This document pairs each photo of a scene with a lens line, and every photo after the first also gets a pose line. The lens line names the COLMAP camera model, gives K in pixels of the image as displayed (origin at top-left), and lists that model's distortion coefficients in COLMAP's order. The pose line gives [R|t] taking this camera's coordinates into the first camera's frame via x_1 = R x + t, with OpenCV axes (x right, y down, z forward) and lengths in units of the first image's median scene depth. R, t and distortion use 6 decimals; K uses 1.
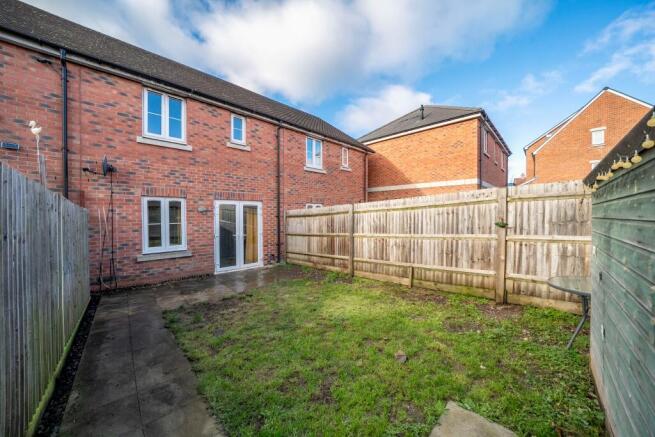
lens RADIAL K [[224.7, 0, 325.5], [0, 224.7, 218.2], [0, 0, 1]] dist [-0.022918, 0.000010]
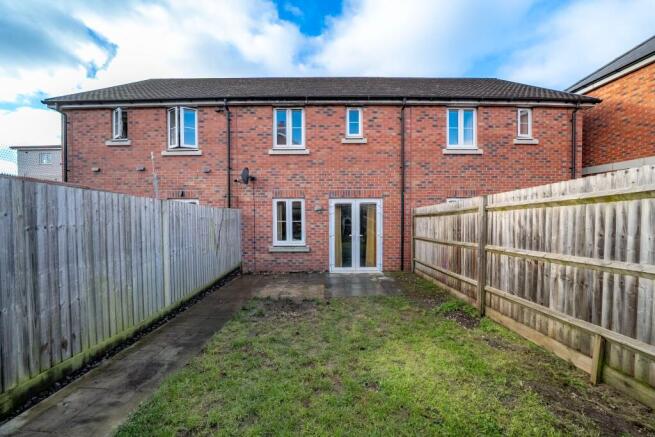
lens RADIAL K [[230.5, 0, 327.5], [0, 230.5, 218.5], [0, 0, 1]] dist [-0.023633, 0.000147]
pose [[0.716181, 0.015159, -0.697750, 0.242848], [-0.010297, 0.999885, 0.011154, -0.004814], [0.697838, -0.000803, 0.716255, 0.268809]]
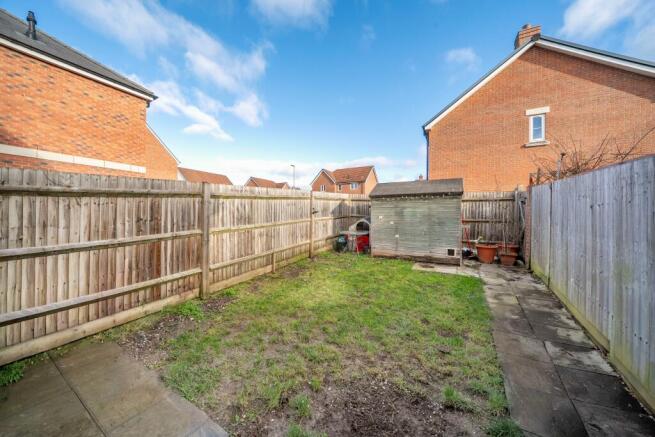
lens RADIAL K [[224.7, 0, 325.5], [0, 224.7, 218.2], [0, 0, 1]] dist [-0.022918, 0.000010]
pose [[-0.251813, -0.013654, 0.967680, -0.577407], [0.010034, 0.999810, 0.016718, 0.029347], [-0.967724, 0.013920, -0.251628, 0.827163]]
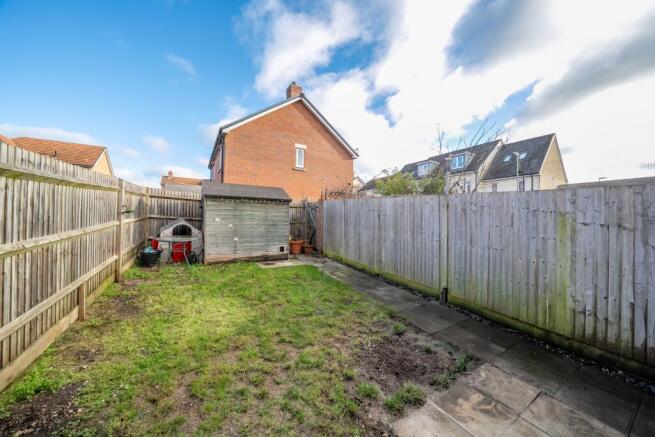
lens RADIAL K [[224.7, 0, 325.5], [0, 224.7, 218.2], [0, 0, 1]] dist [-0.022918, 0.000010]
pose [[-0.964576, -0.014929, 0.263384, -0.316425], [-0.012906, 0.999872, 0.009411, 0.023262], [-0.263491, 0.005678, -0.964645, 1.117344]]
